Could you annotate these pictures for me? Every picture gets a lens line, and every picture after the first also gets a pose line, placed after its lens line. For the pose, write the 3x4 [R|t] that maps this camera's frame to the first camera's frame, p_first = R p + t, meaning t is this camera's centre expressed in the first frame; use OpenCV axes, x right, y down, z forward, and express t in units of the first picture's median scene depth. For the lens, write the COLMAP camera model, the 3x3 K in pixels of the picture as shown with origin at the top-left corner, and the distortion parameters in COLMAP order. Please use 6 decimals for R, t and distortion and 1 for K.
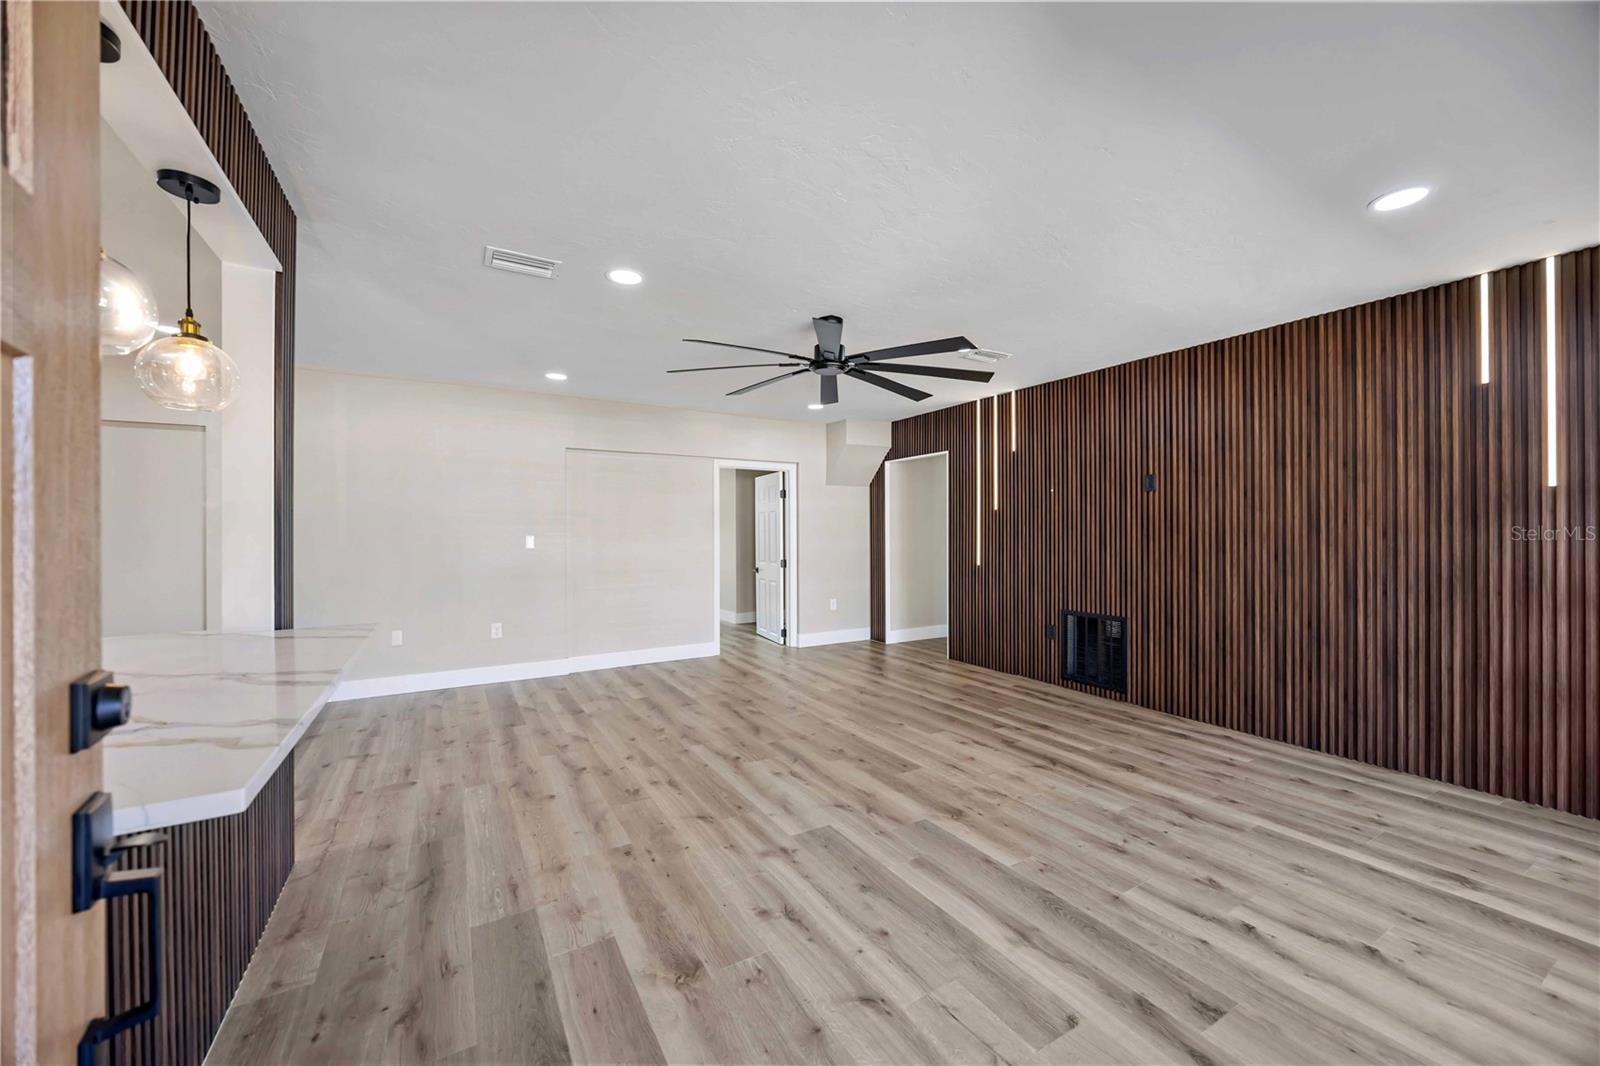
lens RADIAL K [[606.3, 0, 804.2], [0, 606.3, 529.5], [0, 0, 1]] dist [-0.004509, 0.000280]
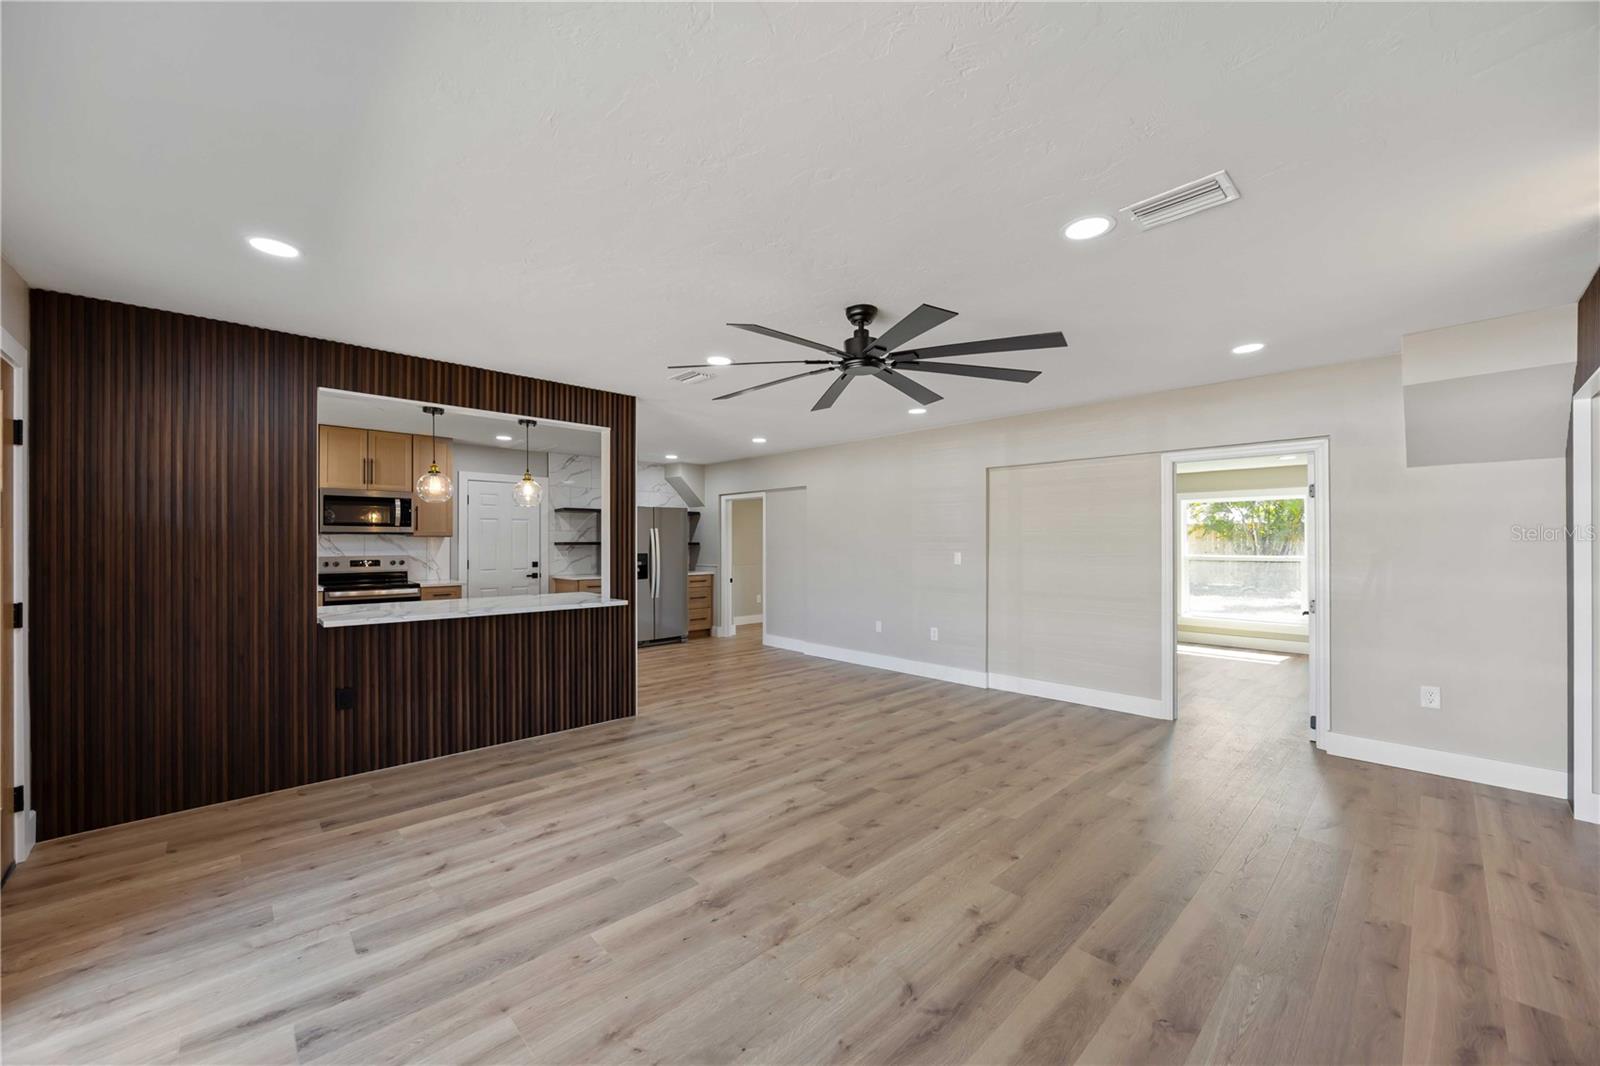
lens RADIAL K [[610.0, 0, 801.9], [0, 610.0, 537.2], [0, 0, 1]] dist [-0.001443, -0.000499]
pose [[0.227294, -0.002235, -0.973824, 0.879345], [0.004152, 0.999991, -0.001326, -0.027542], [0.973817, -0.003742, 0.227301, 0.742621]]
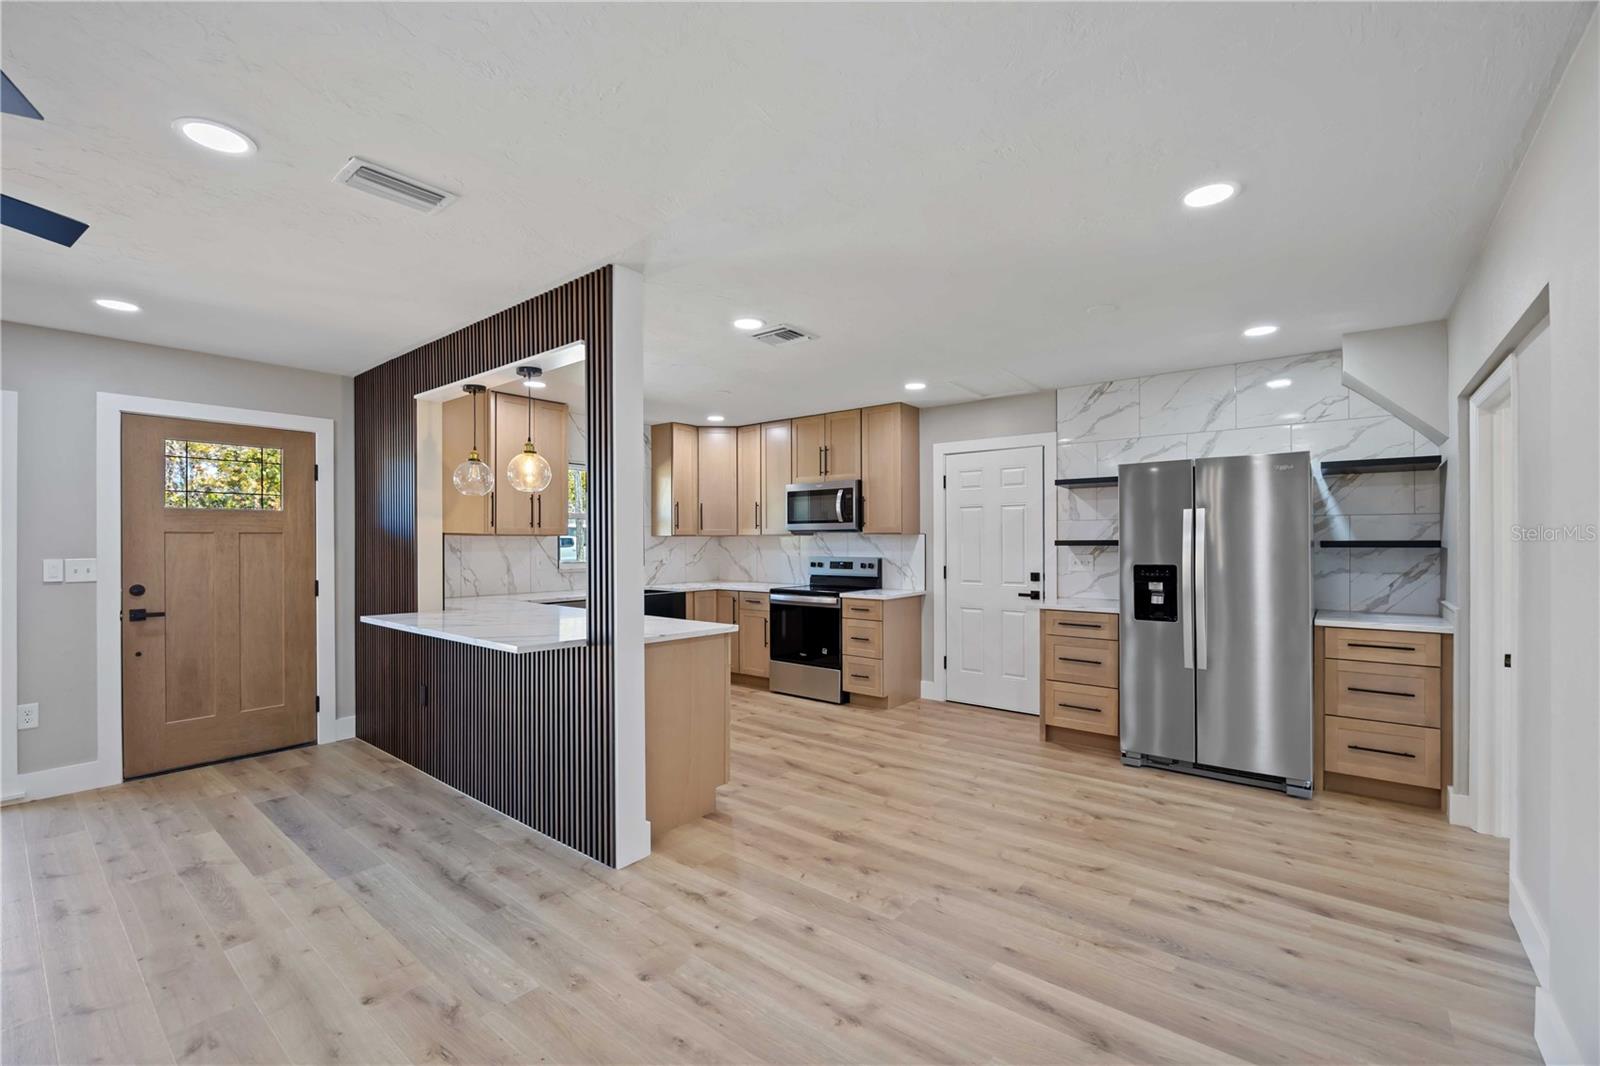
lens RADIAL K [[674.6, 0, 798.1], [0, 674.6, 541.4], [0, 0, 1]] dist [-0.012857, 0.001742]
pose [[-0.936554, 0.007155, -0.350451, -0.507376], [0.009239, 0.999948, -0.004274, -0.013155], [0.350403, -0.007241, -0.936571, 1.534771]]
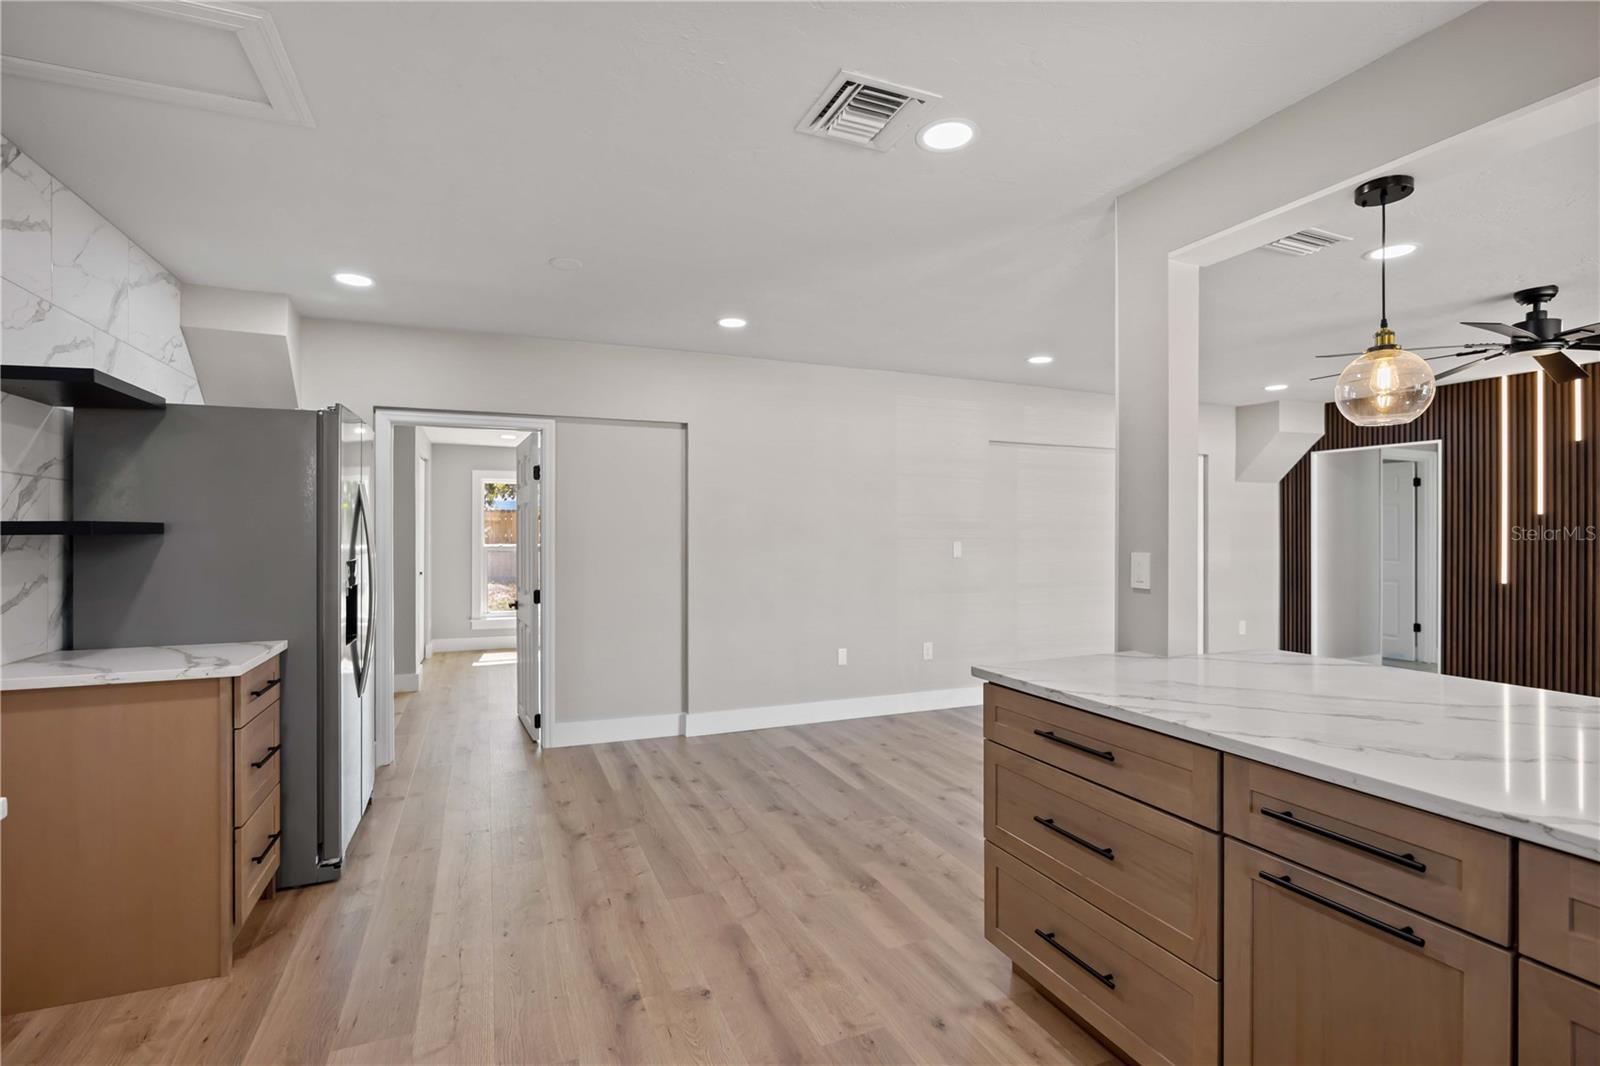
lens RADIAL K [[738.8, 0, 799.2], [0, 738.8, 527.1], [0, 0, 1]] dist [-0.007745, -0.001001]
pose [[0.991229, 0.006724, -0.131984, -0.844565], [-0.006880, 0.999976, -0.000722, -0.014829], [0.131976, 0.001624, 0.991252, -0.125582]]
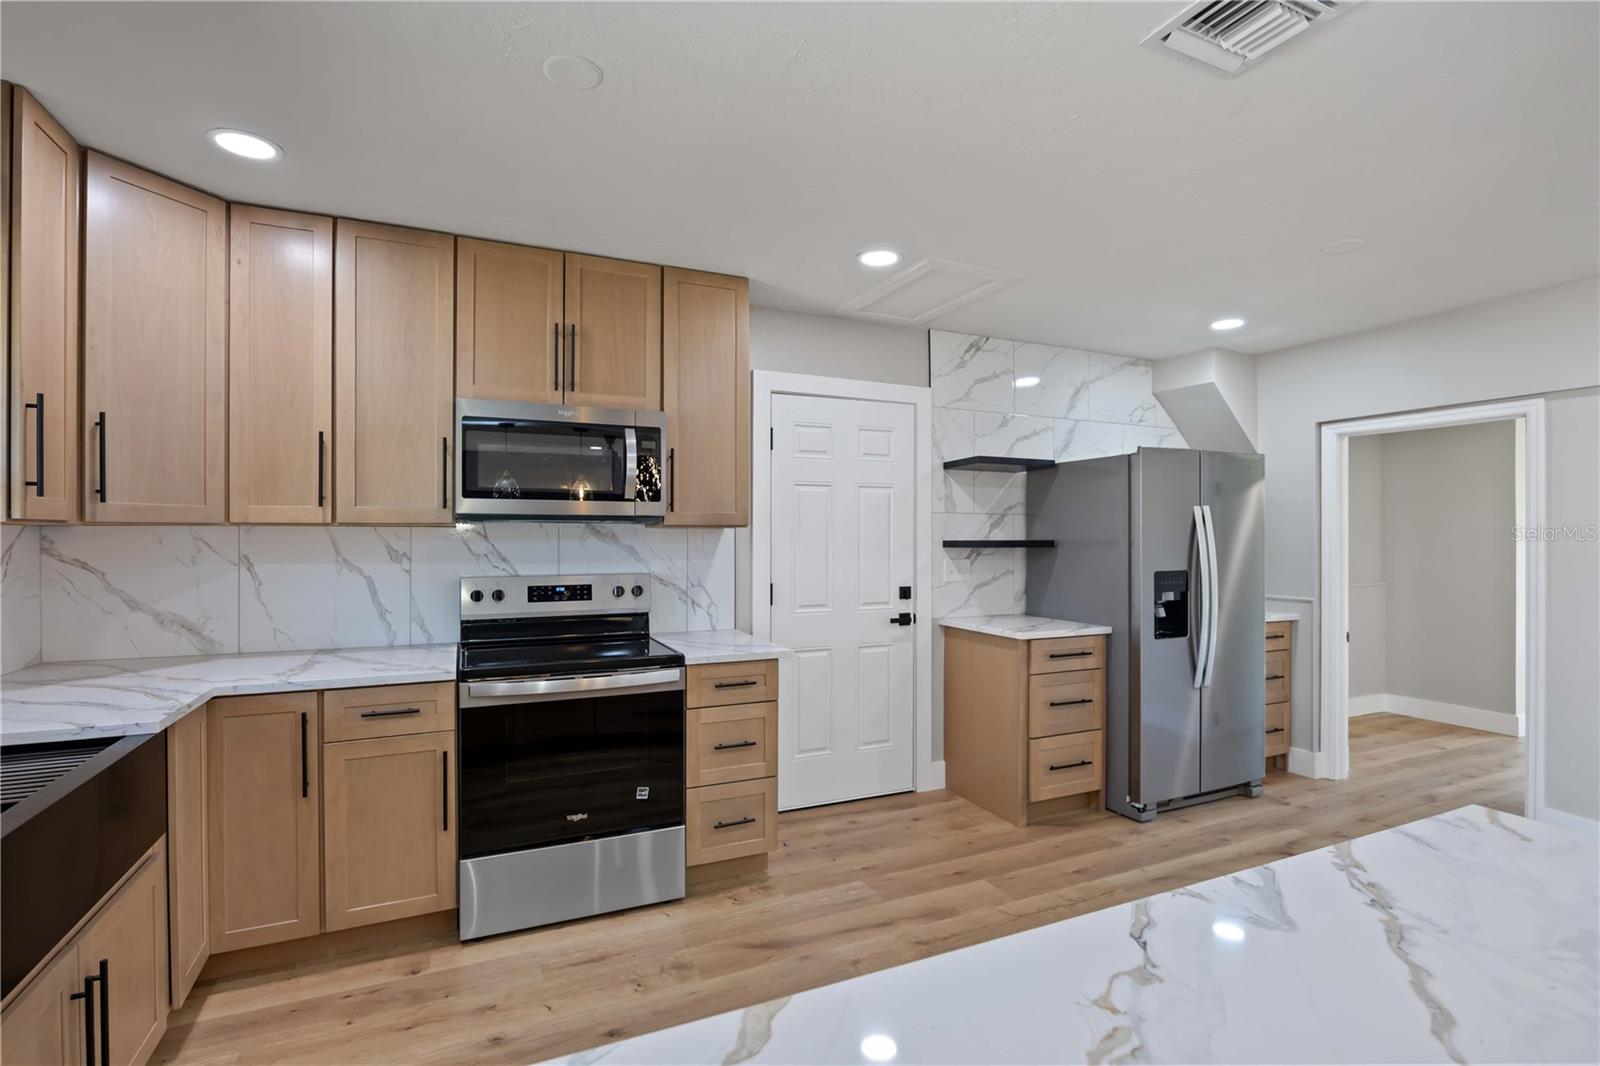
lens RADIAL K [[738.8, 0, 796.0], [0, 738.8, 537.7], [0, 0, 1]] dist [-0.007745, -0.001001]
pose [[-0.107796, 0.010657, -0.994116, -0.376665], [0.003348, 0.999941, 0.010356, -0.032903], [0.994167, -0.002212, -0.107825, 0.248759]]
